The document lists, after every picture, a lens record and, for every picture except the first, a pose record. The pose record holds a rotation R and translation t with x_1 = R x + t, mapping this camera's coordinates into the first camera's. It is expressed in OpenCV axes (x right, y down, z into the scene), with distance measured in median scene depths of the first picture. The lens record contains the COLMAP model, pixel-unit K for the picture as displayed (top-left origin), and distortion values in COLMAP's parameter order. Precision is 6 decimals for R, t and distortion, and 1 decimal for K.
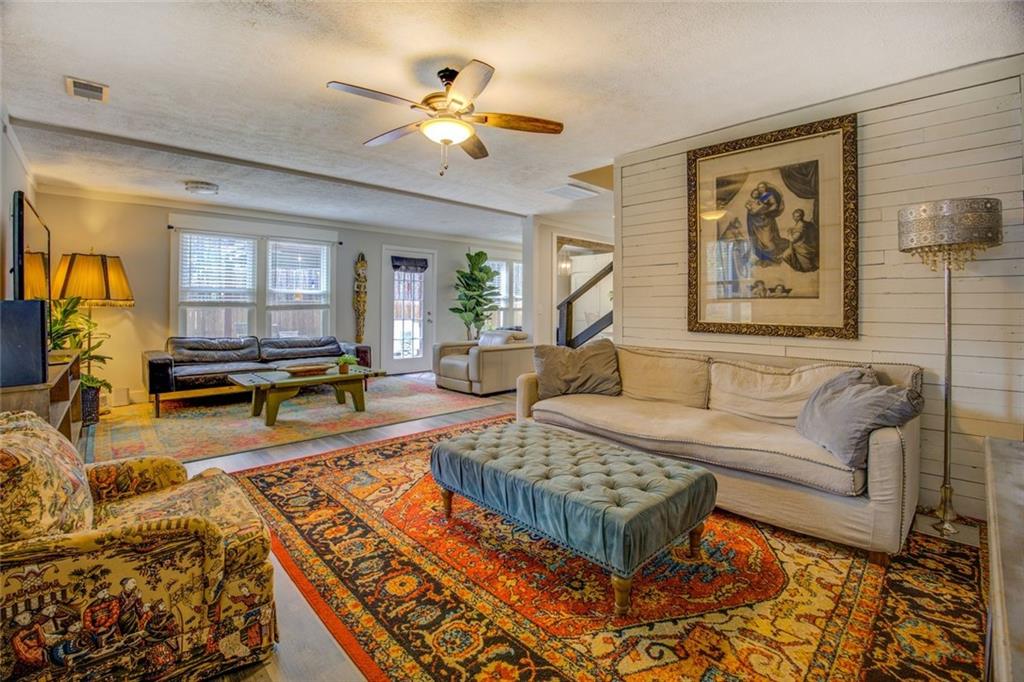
lens RADIAL K [[455.5, 0, 516.8], [0, 455.5, 309.0], [0, 0, 1]] dist [-0.051245, 0.004614]
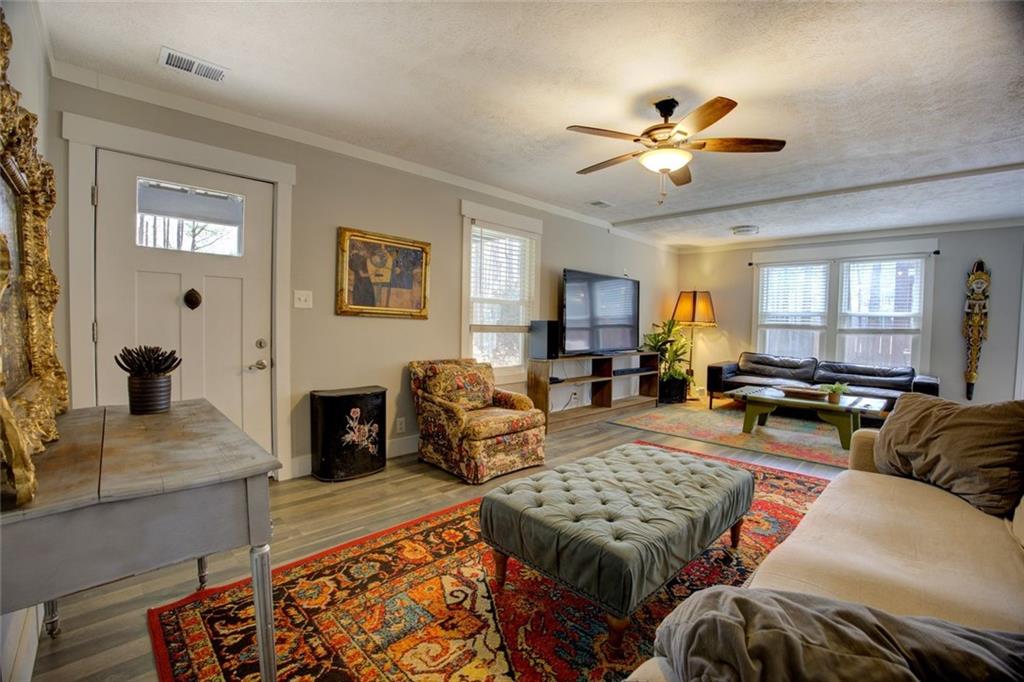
lens RADIAL K [[428.3, 0, 510.6], [0, 428.3, 341.8], [0, 0, 1]] dist [-0.042306, 0.002197]
pose [[0.019297, 0.044804, -0.998809, 0.616805], [-0.023830, 0.998732, 0.044340, -0.004669], [0.999530, 0.022946, 0.020340, 0.453917]]
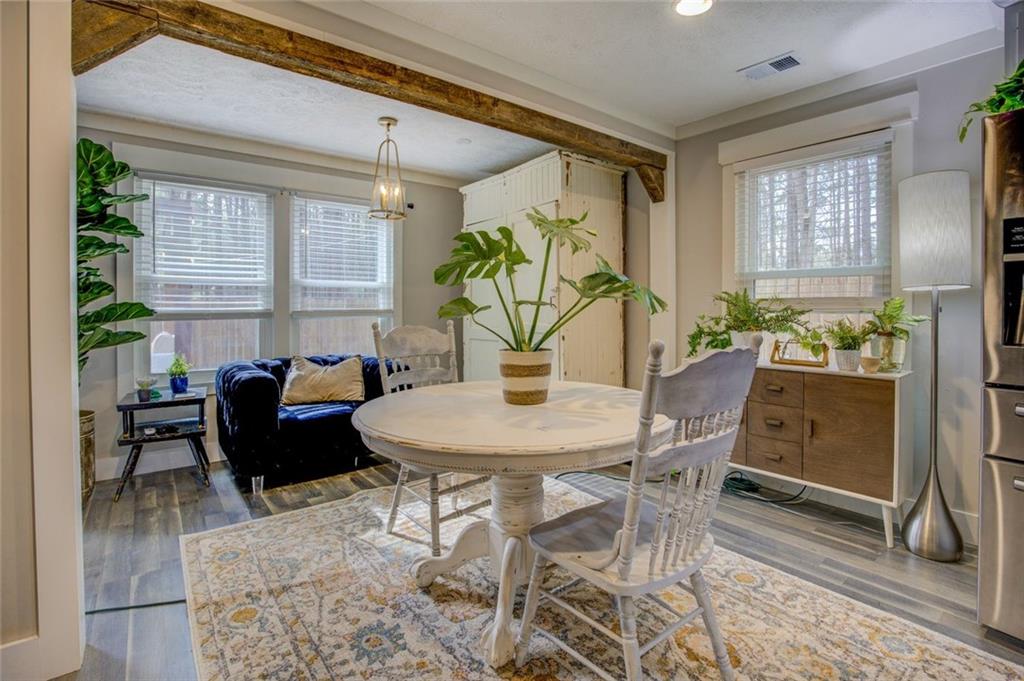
lens RADIAL K [[488.1, 0, 553.1], [0, 488.1, 313.8], [0, 0, 1]] dist [-0.006545, -0.000307]
pose [[0.998421, -0.005638, -0.055889, -0.388251], [0.005755, 0.999982, 0.001931, -0.005827], [0.055877, -0.002250, 0.998435, 0.796960]]
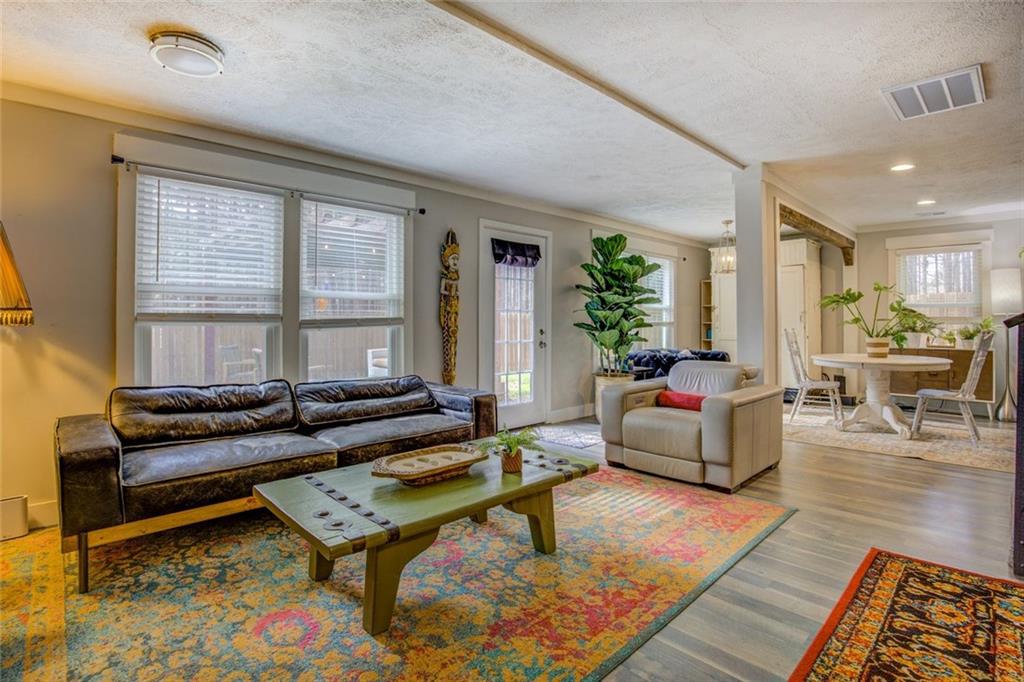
lens RADIAL K [[507.0, 0, 520.0], [0, 507.0, 316.1], [0, 0, 1]] dist [-0.040968, 0.006439]
pose [[0.999891, -0.003418, 0.014347, -0.530337], [0.003602, 0.999911, -0.012829, -0.006829], [-0.014302, 0.012880, 0.999815, 0.684537]]
